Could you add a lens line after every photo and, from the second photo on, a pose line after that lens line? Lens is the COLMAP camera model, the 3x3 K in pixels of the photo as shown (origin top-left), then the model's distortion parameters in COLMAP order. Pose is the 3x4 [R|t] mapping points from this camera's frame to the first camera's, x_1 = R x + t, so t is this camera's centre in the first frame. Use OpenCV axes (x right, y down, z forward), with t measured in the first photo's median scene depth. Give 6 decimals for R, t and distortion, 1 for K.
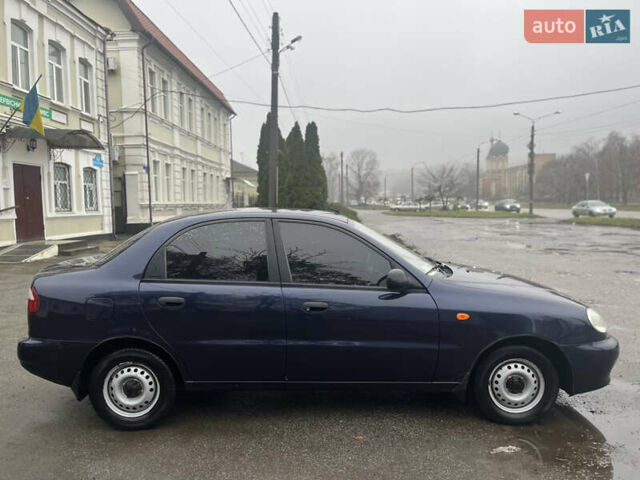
lens RADIAL K [[488.2, 0, 323.9], [0, 488.2, 243.2], [0, 0, 1]] dist [0.067320, -0.089534]
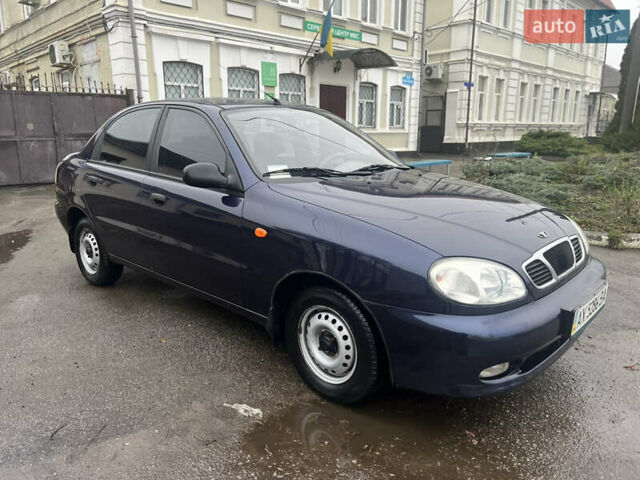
lens RADIAL K [[488.2, 0, 323.9], [0, 488.2, 243.2], [0, 0, 1]] dist [0.067320, -0.089534]
pose [[0.720780, 0.163281, -0.673658, 0.165353], [-0.062410, 0.983200, 0.171532, 0.006195], [0.690348, -0.081594, 0.718861, 0.102671]]
